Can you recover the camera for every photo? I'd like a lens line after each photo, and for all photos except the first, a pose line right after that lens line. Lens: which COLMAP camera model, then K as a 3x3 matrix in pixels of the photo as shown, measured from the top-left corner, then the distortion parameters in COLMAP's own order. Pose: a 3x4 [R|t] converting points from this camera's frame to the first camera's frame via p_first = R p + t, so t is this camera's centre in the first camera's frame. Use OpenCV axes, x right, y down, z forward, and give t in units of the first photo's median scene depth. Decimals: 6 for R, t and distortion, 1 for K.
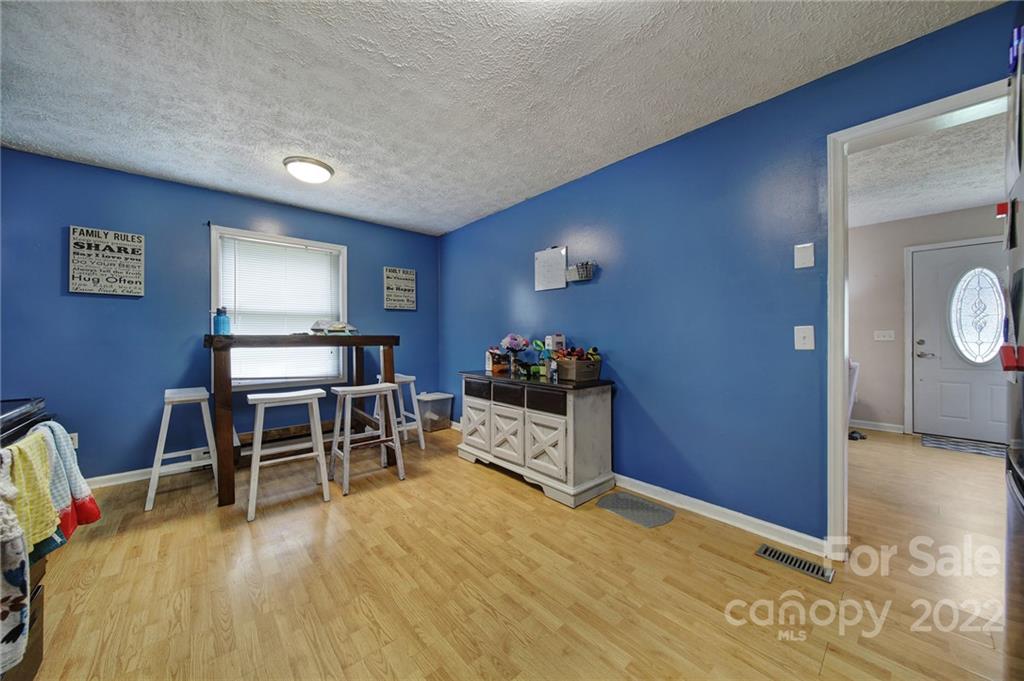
lens RADIAL K [[358.1, 0, 512.0], [0, 358.1, 340.5], [0, 0, 1]] dist [0.000384, -0.000012]
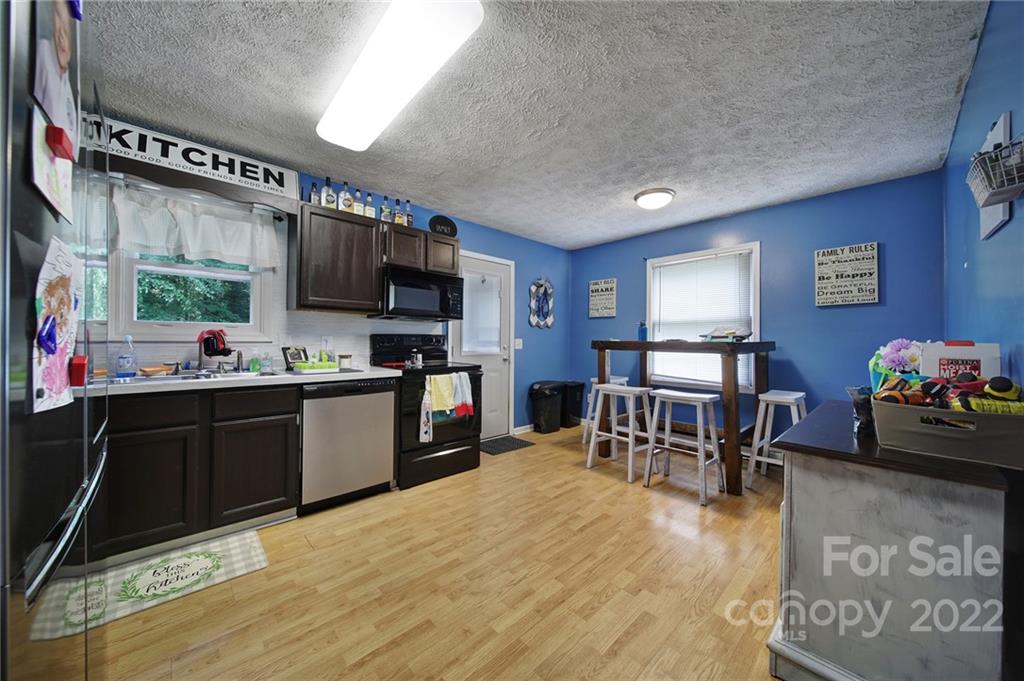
lens RADIAL K [[360.5, 0, 509.6], [0, 360.5, 342.0], [0, 0, 1]] dist [-0.001207, -0.000178]
pose [[0.026407, 0.005028, -0.999639, 0.598660], [-0.017861, 0.999830, 0.004557, -0.008987], [0.999492, 0.017735, 0.026493, 0.522564]]
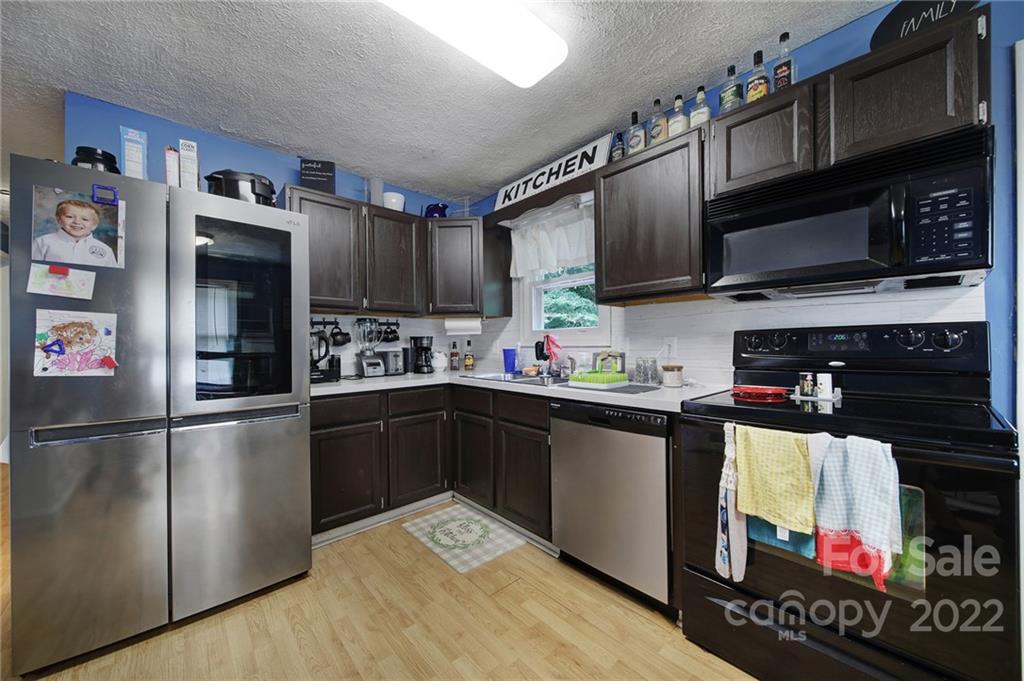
lens RADIAL K [[370.9, 0, 506.6], [0, 370.9, 344.8], [0, 0, 1]] dist [-0.002091, -0.000494]
pose [[-0.999914, 0.013124, 0.000594, -0.175740], [0.013130, 0.999847, 0.011573, -0.009166], [-0.000442, 0.011580, -0.999933, 0.775475]]
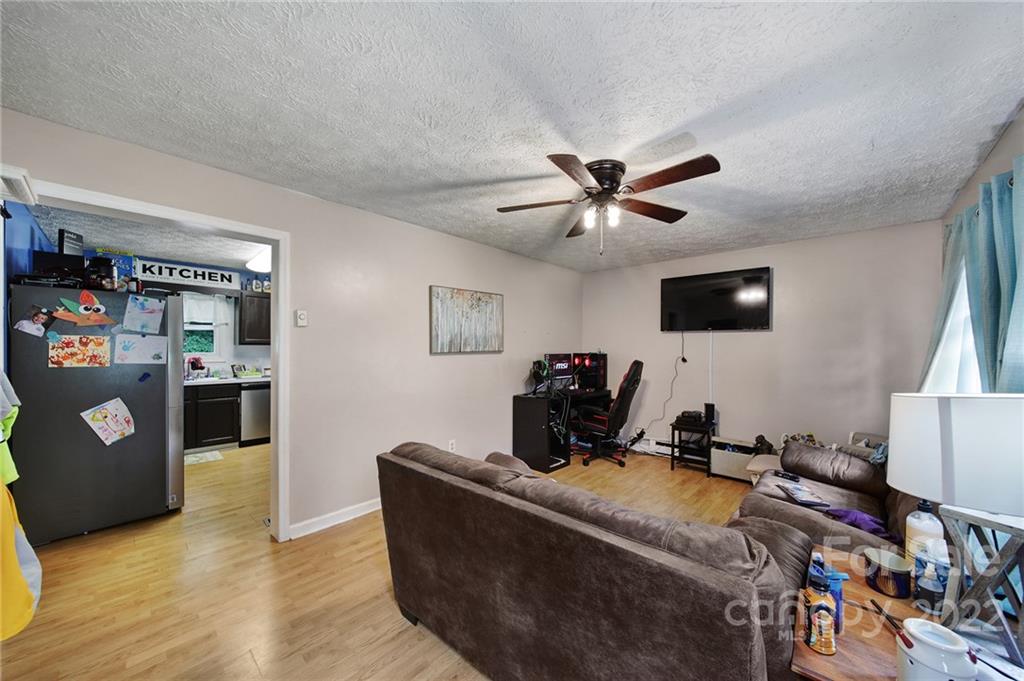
lens RADIAL K [[360.1, 0, 511.7], [0, 360.1, 350.0], [0, 0, 1]] dist [-0.000190, -0.000053]
pose [[0.096606, 0.017060, -0.995176, 1.627922], [-0.022985, 0.999625, 0.014905, -0.117400], [0.995057, 0.021435, 0.096962, 1.212534]]
